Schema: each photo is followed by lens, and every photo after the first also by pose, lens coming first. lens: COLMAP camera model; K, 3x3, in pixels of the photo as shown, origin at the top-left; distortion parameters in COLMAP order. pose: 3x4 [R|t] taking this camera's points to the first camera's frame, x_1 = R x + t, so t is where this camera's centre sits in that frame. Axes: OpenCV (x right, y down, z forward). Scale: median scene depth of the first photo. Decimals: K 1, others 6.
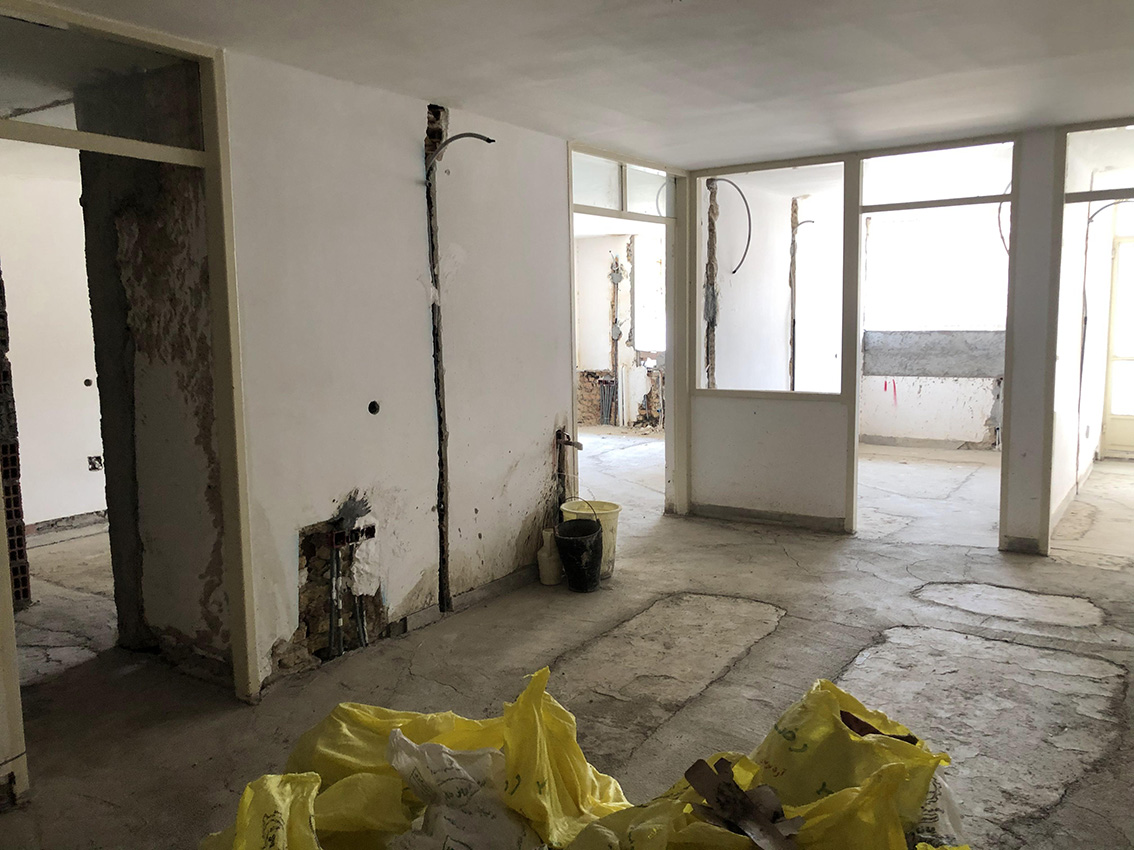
lens RADIAL K [[931.8, 0, 564.3], [0, 931.8, 426.1], [0, 0, 1]] dist [0.019622, 0.000099]
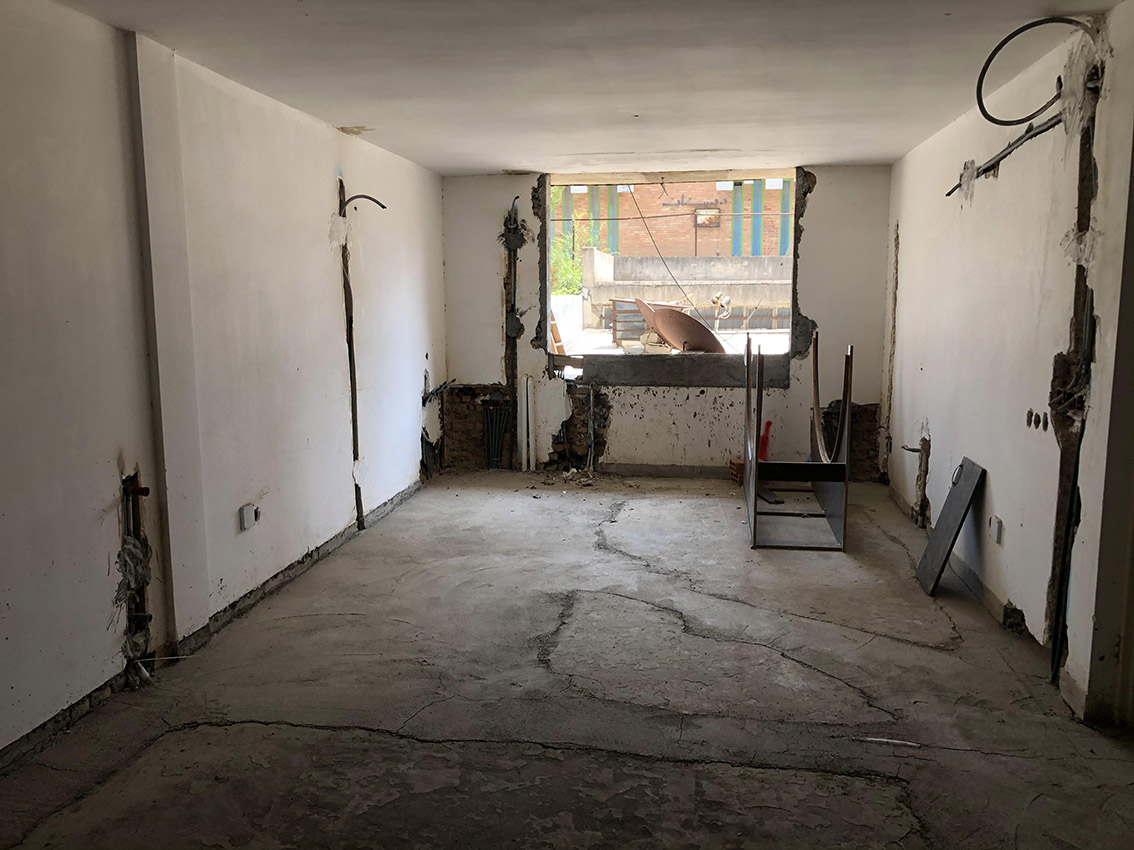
lens RADIAL K [[931.8, 0, 567.5], [0, 931.8, 431.0], [0, 0, 1]] dist [0.019622, 0.000099]
pose [[0.896854, -0.046233, 0.439904, -0.200778], [0.036019, 0.998853, 0.031543, -0.047512], [-0.440858, -0.012444, 0.897491, 0.408931]]
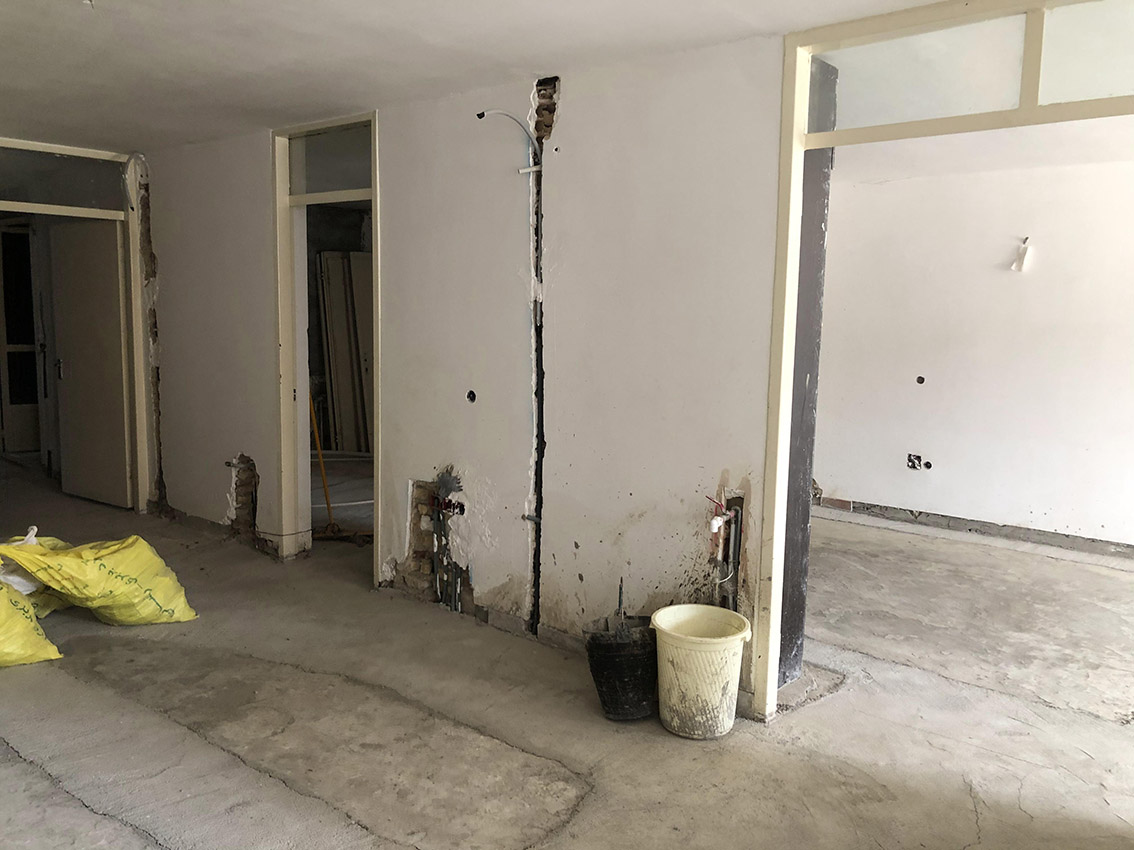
lens RADIAL K [[931.8, 0, 562.1], [0, 931.8, 417.6], [0, 0, 1]] dist [0.019622, 0.000099]
pose [[-0.112632, 0.136212, -0.984256, 0.293863], [-0.139717, 0.978547, 0.151410, -0.060370], [0.983765, 0.154571, -0.091184, 0.427431]]
